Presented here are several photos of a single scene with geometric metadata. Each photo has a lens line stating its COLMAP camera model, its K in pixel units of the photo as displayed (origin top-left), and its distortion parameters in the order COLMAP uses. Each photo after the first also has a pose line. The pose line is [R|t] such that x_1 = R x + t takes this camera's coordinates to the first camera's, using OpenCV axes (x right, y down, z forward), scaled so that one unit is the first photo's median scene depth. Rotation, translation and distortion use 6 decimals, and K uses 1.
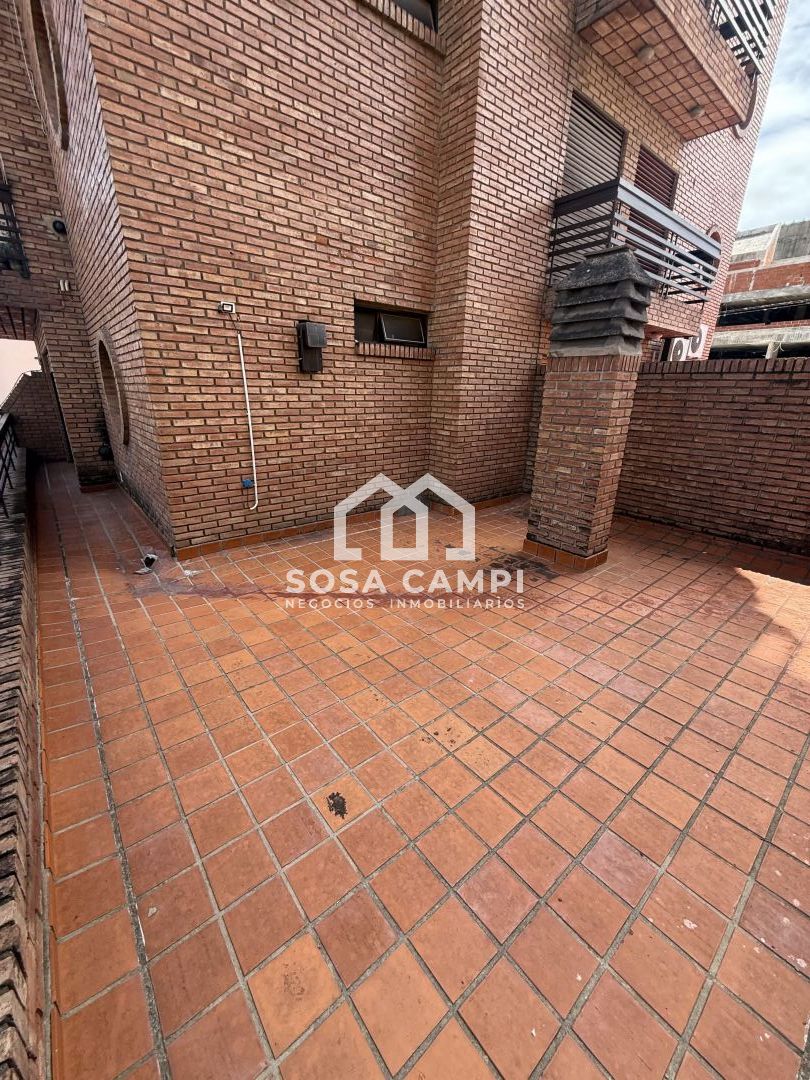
lens RADIAL K [[429.5, 0, 405.8], [0, 429.5, 538.5], [0, 0, 1]] dist [-0.002159, 0.000036]
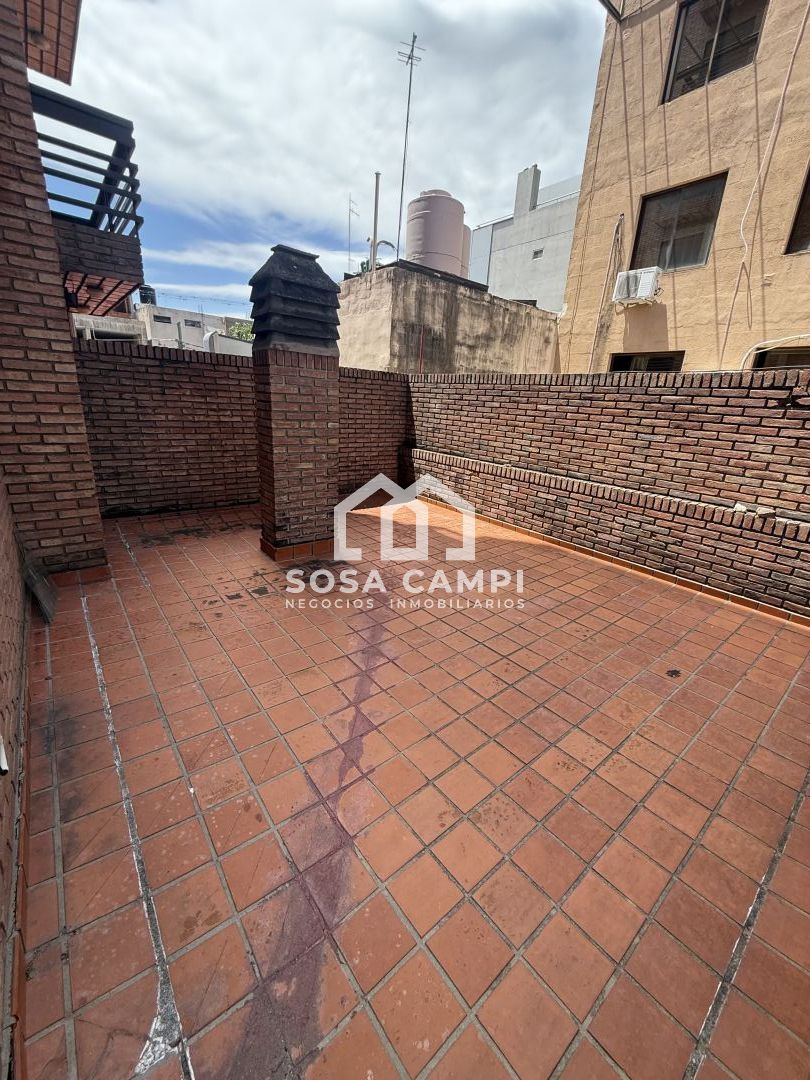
lens RADIAL K [[429.5, 0, 406.7], [0, 429.5, 537.8], [0, 0, 1]] dist [-0.002159, 0.000036]
pose [[0.005232, -0.323922, 0.946069, -0.688401], [0.275545, 0.909924, 0.310022, -0.270167], [-0.961274, 0.259063, 0.094016, 0.770943]]
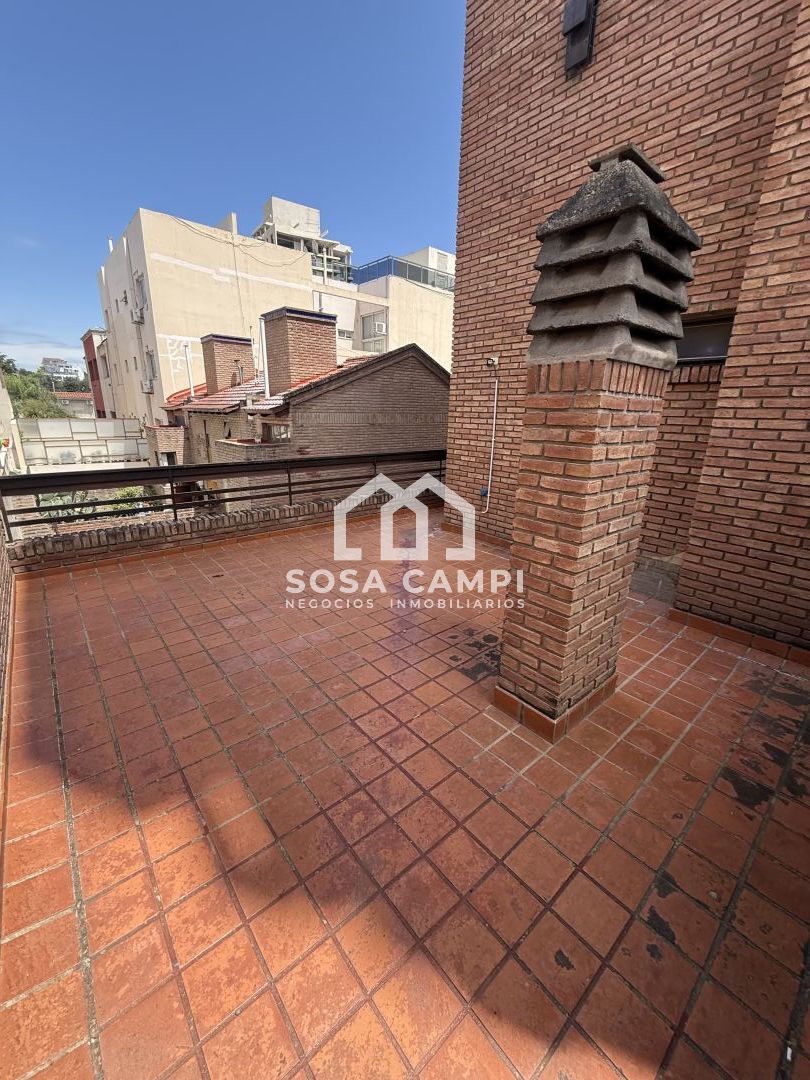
lens RADIAL K [[429.5, 0, 403.9], [0, 429.5, 537.2], [0, 0, 1]] dist [-0.002159, 0.000036]
pose [[0.007768, 0.268342, -0.963293, 1.036115], [-0.346381, 0.904404, 0.249144, -0.279032], [0.938062, 0.331731, 0.099974, 0.789577]]
